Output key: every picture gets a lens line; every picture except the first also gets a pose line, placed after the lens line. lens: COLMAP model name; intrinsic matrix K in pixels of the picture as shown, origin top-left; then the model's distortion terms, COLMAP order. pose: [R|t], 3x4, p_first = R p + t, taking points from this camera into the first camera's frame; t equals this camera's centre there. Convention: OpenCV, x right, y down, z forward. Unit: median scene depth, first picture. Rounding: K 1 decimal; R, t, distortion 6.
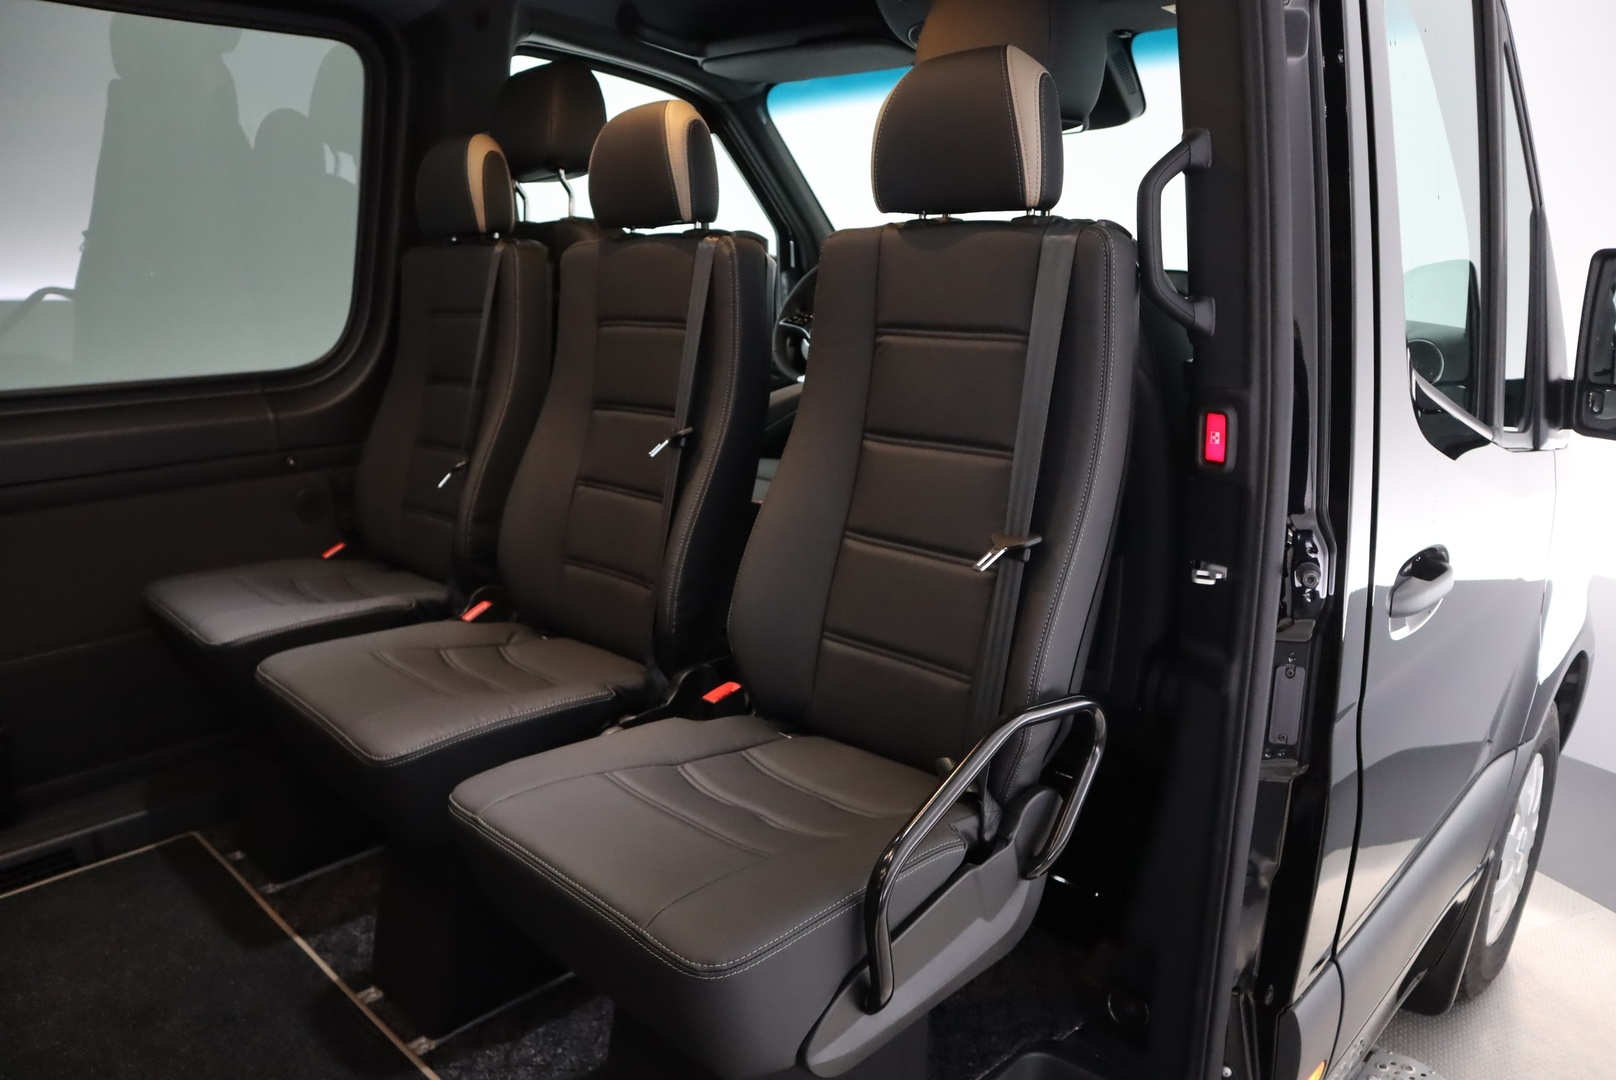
lens RADIAL K [[1113.7, 0, 808.0], [0, 1113.7, 540.0], [0, 0, 1]] dist [-0.115697, 0.060451]
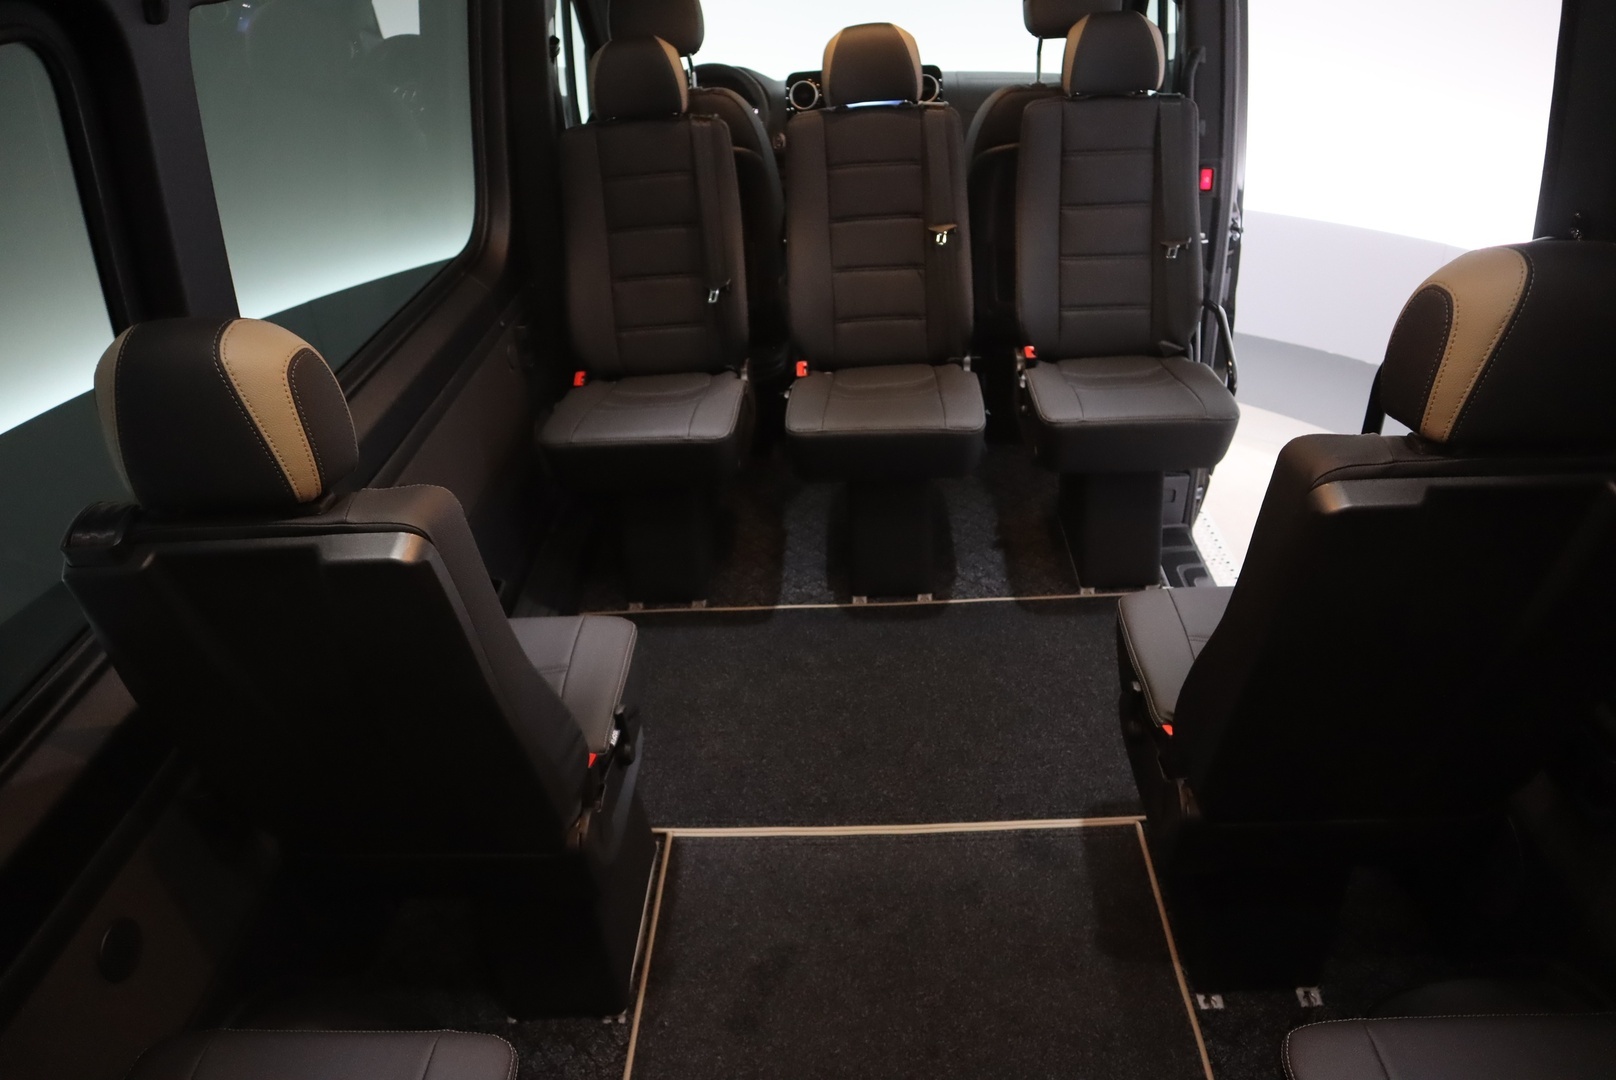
lens RADIAL K [[1113.7, 0, 808.0], [0, 1113.7, 540.0], [0, 0, 1]] dist [-0.115697, 0.060451]
pose [[0.737359, -0.386487, 0.554012, -1.467967], [0.213424, 0.911431, 0.351772, -0.310211], [-0.640900, -0.141143, 0.754537, -0.254175]]
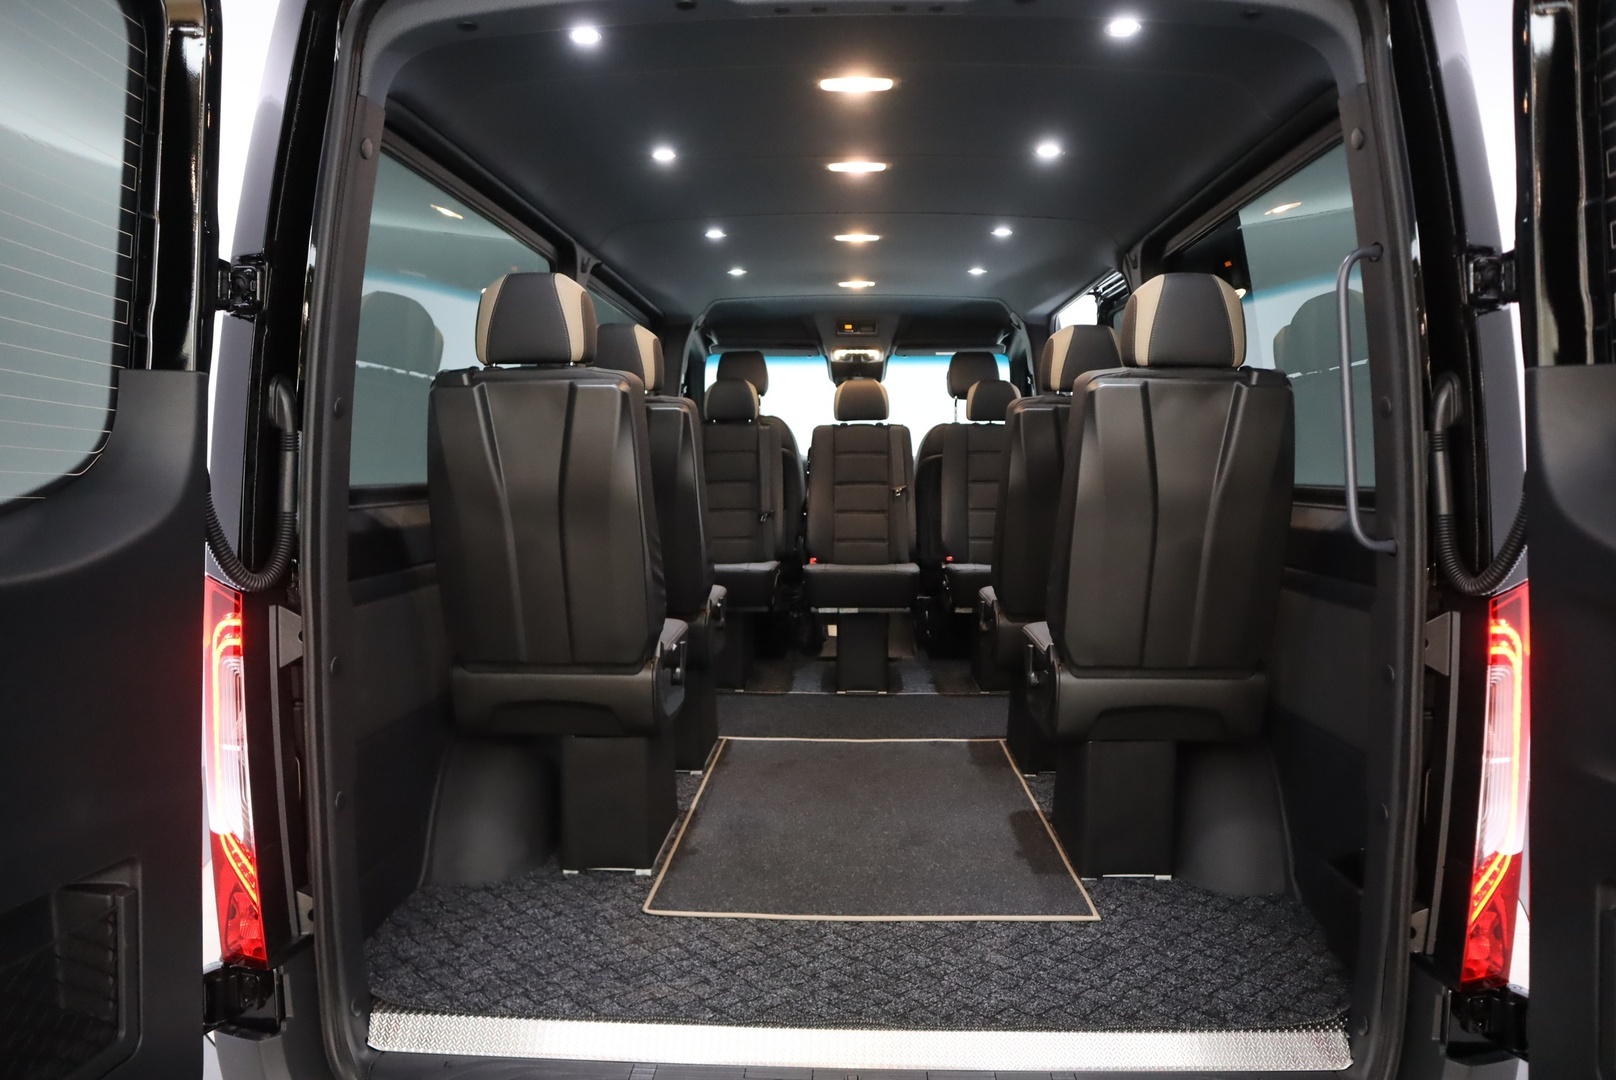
lens RADIAL K [[1113.7, 0, 808.0], [0, 1113.7, 540.0], [0, 0, 1]] dist [-0.115697, 0.060451]
pose [[0.747246, -0.032754, 0.663739, -2.400269], [0.157375, 0.979096, -0.128858, 0.409912], [-0.645644, 0.200744, 0.736781, -1.092661]]
